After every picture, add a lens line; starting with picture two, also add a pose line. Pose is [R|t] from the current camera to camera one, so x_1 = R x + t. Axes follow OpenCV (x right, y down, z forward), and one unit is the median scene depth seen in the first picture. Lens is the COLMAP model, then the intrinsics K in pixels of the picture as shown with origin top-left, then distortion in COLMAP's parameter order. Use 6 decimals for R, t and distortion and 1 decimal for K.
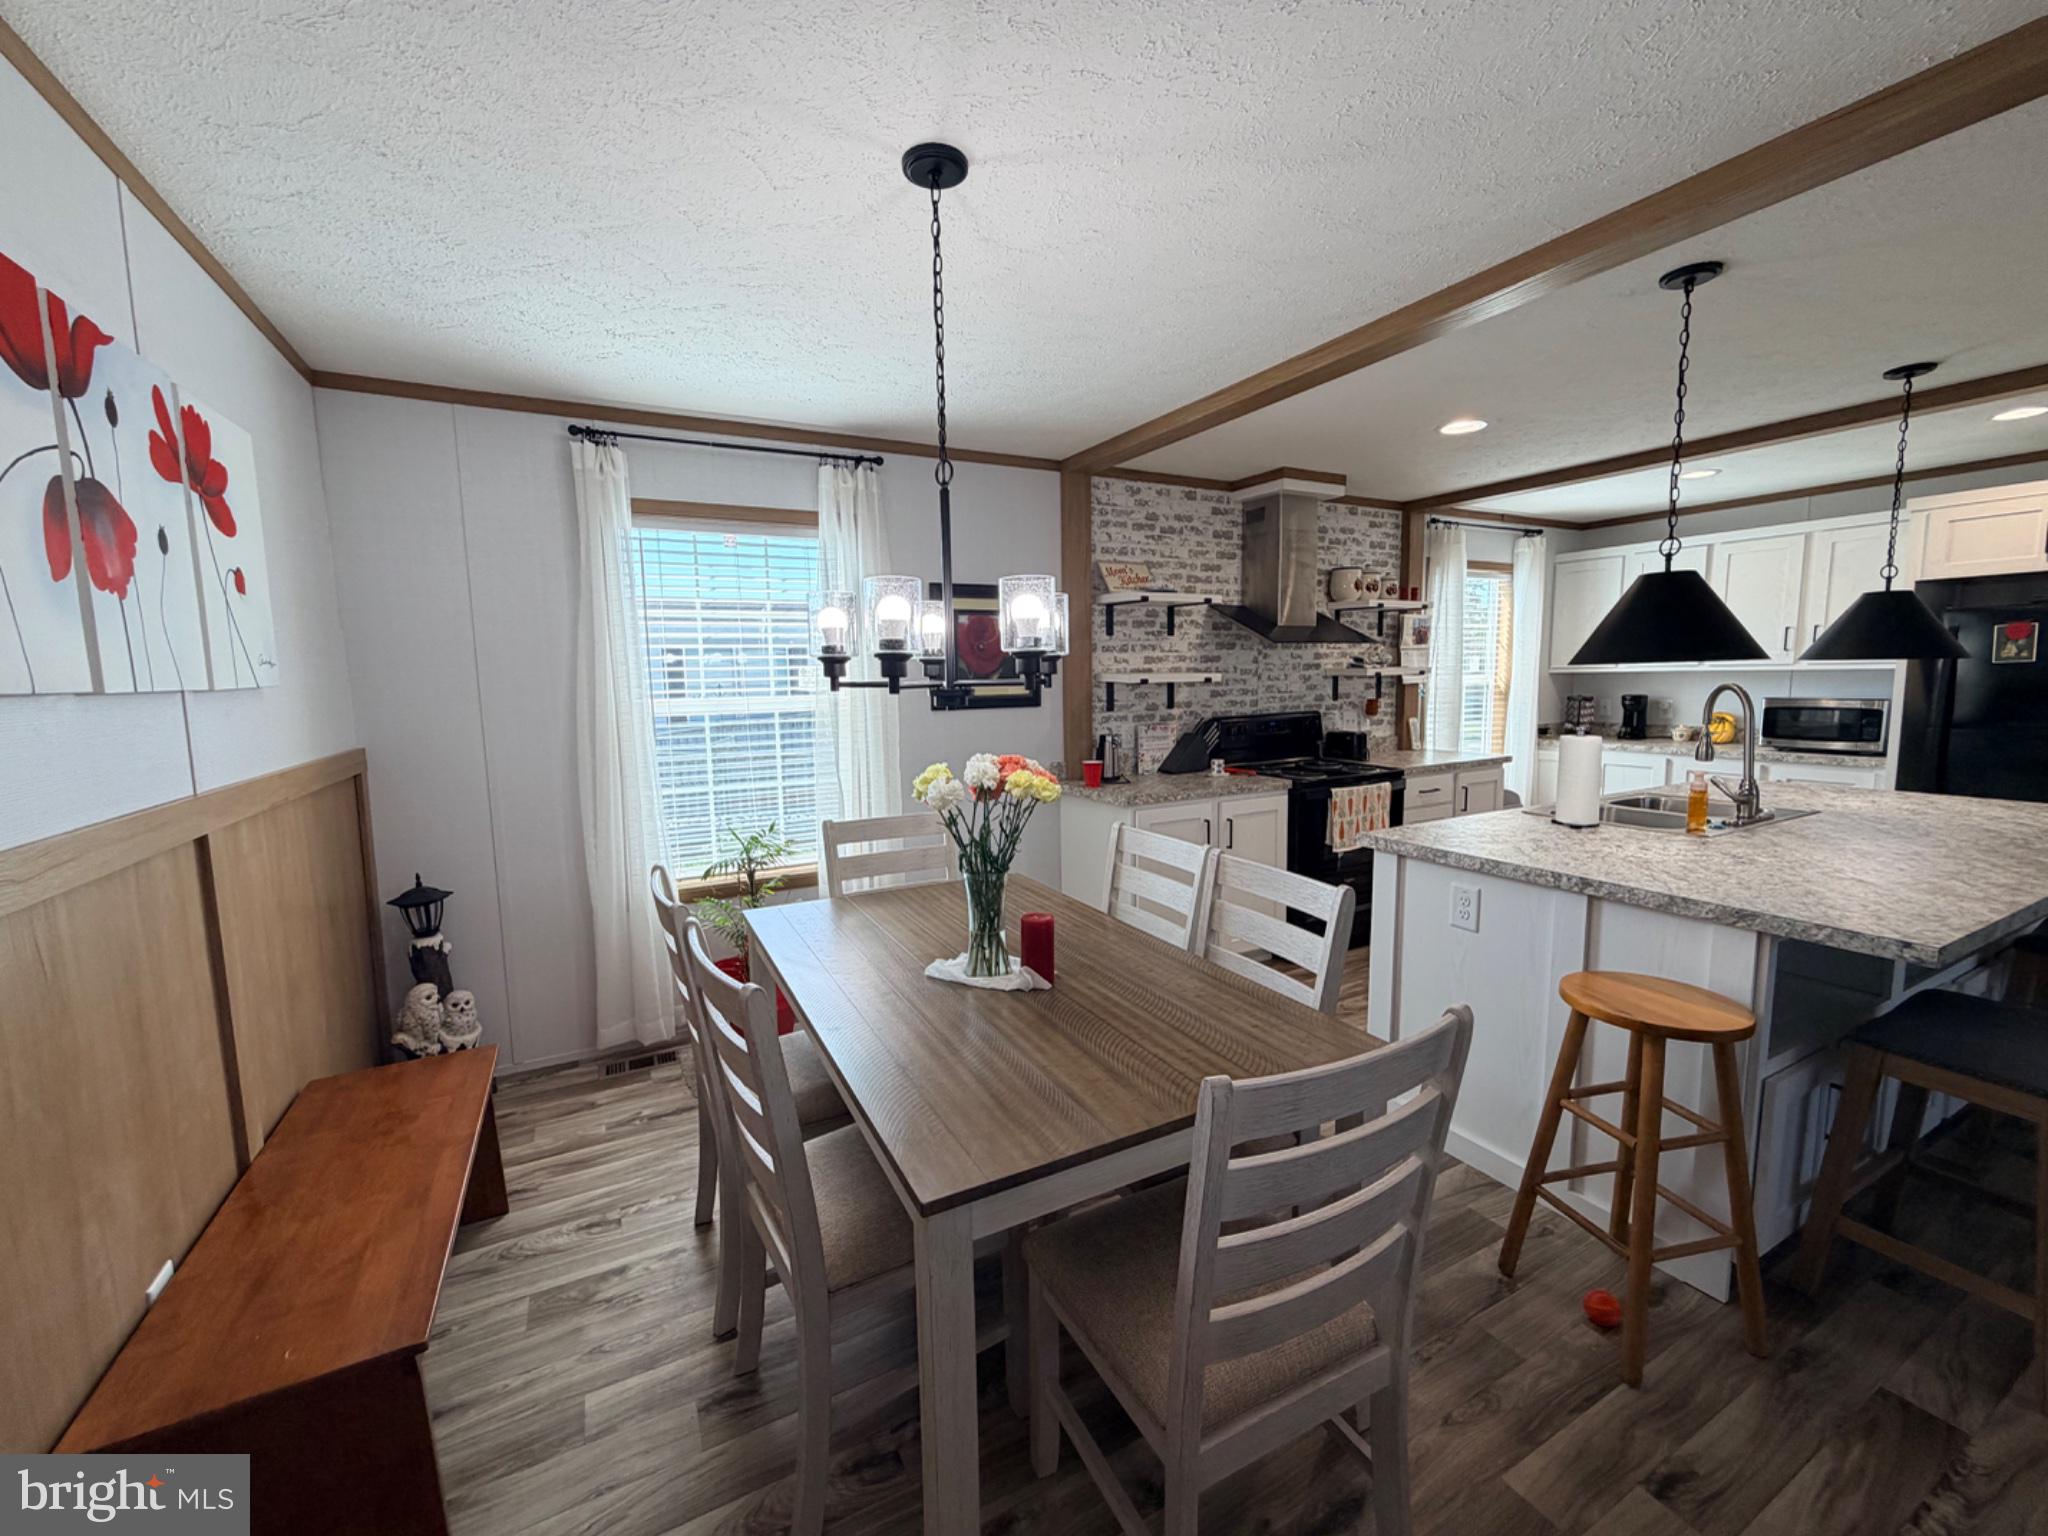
lens RADIAL K [[815.8, 0, 1019.1], [0, 815.8, 767.8], [0, 0, 1]] dist [0.000850, -0.000167]
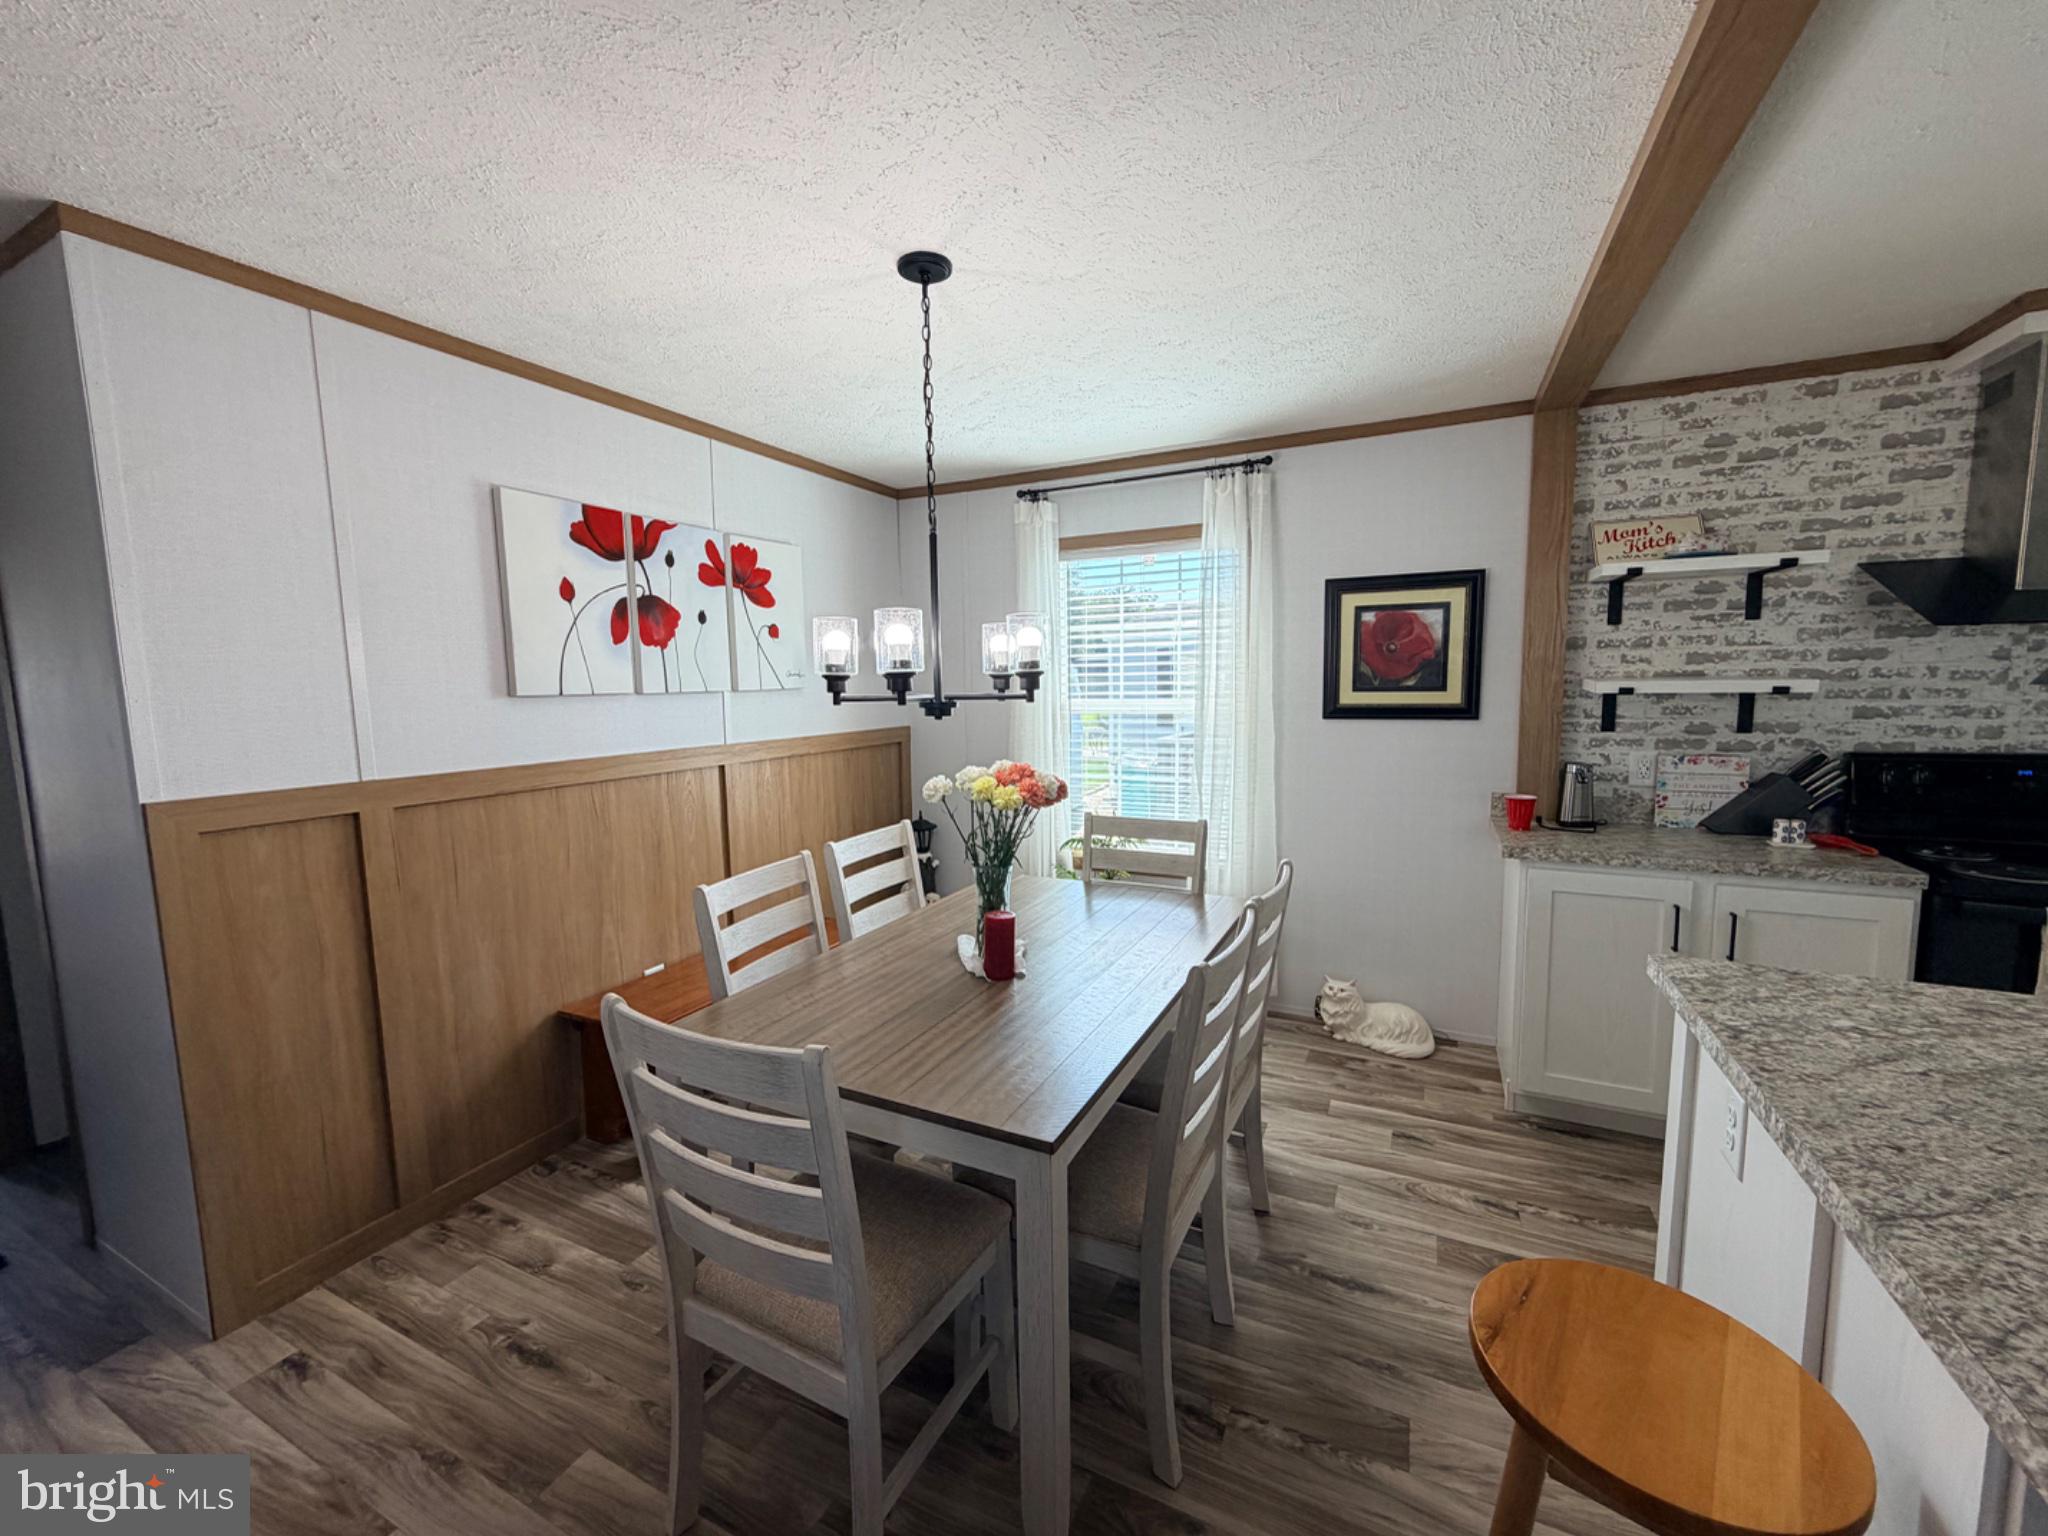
lens RADIAL K [[815.8, 0, 1019.1], [0, 815.8, 767.8], [0, 0, 1]] dist [0.000850, -0.000167]
pose [[0.586007, 0.094544, -0.804771, 0.441410], [-0.087541, 0.994744, 0.053117, -0.034741], [0.805563, 0.039324, 0.591204, 0.187270]]
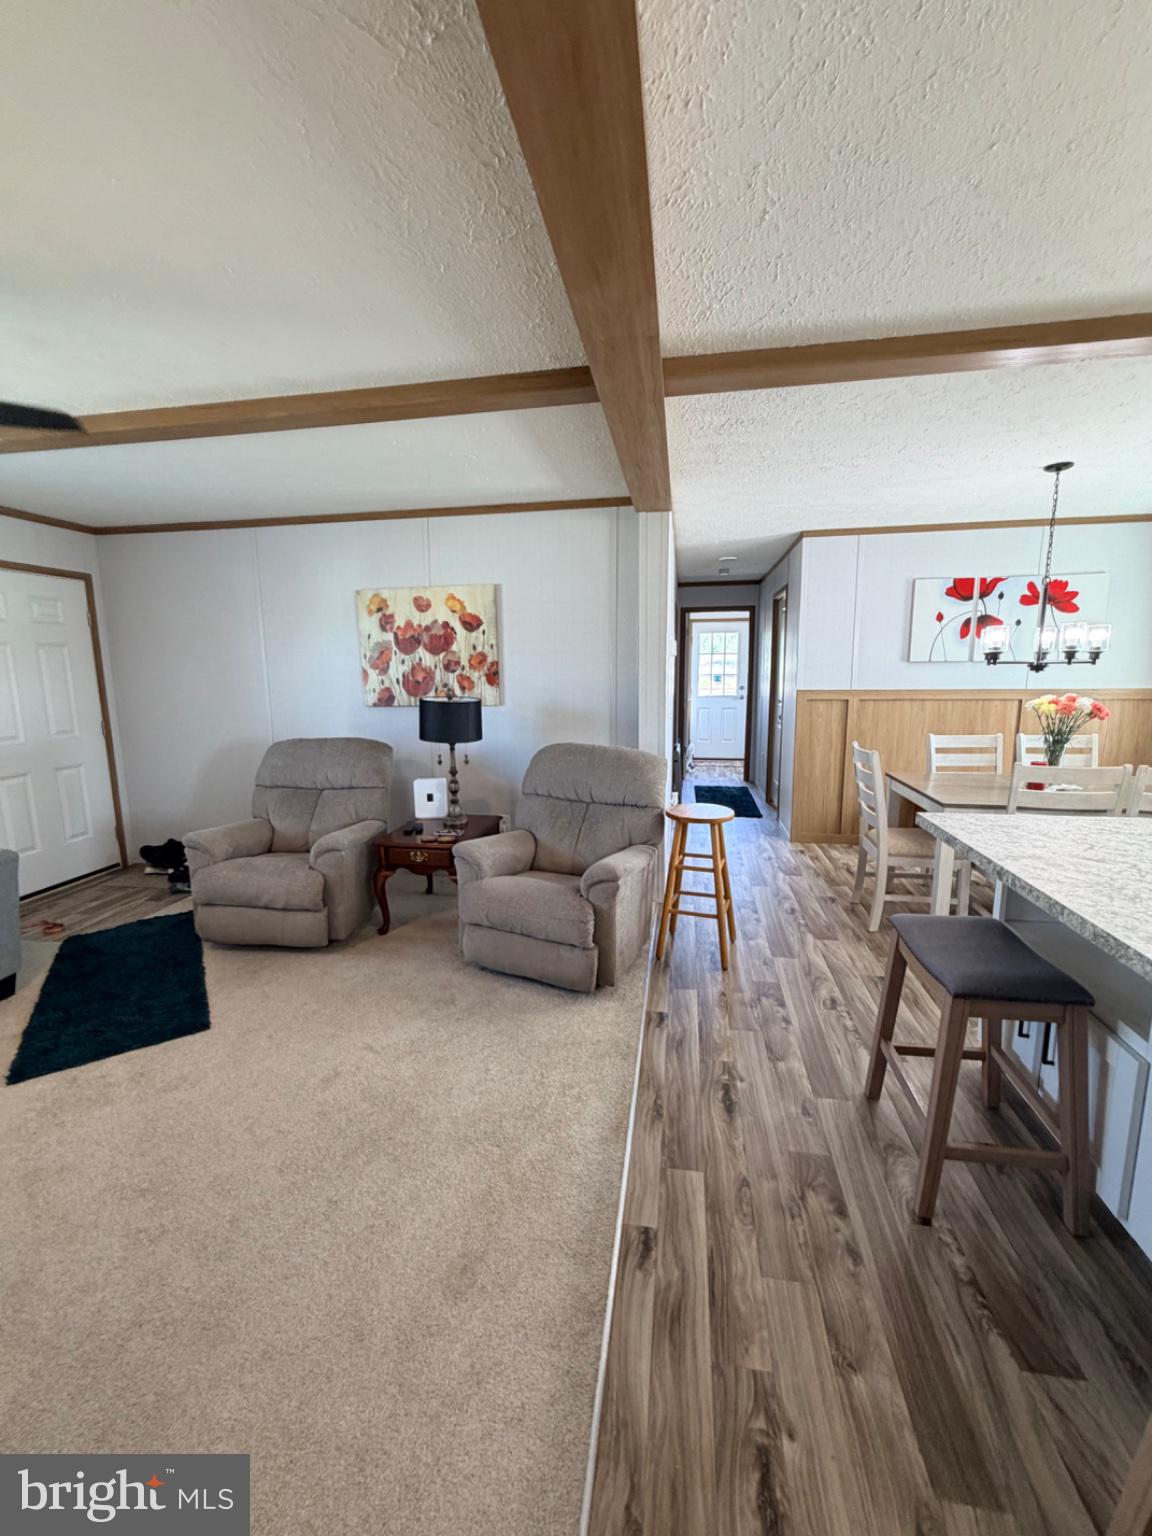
lens RADIAL K [[611.8, 0, 576.1], [0, 611.8, 762.1], [0, 0, 1]] dist [0.000850, -0.000167]
pose [[-0.610639, 0.145285, -0.778468, 1.107212], [-0.070060, 0.969261, 0.235848, -0.071030], [0.788804, 0.198557, -0.581690, 0.483147]]
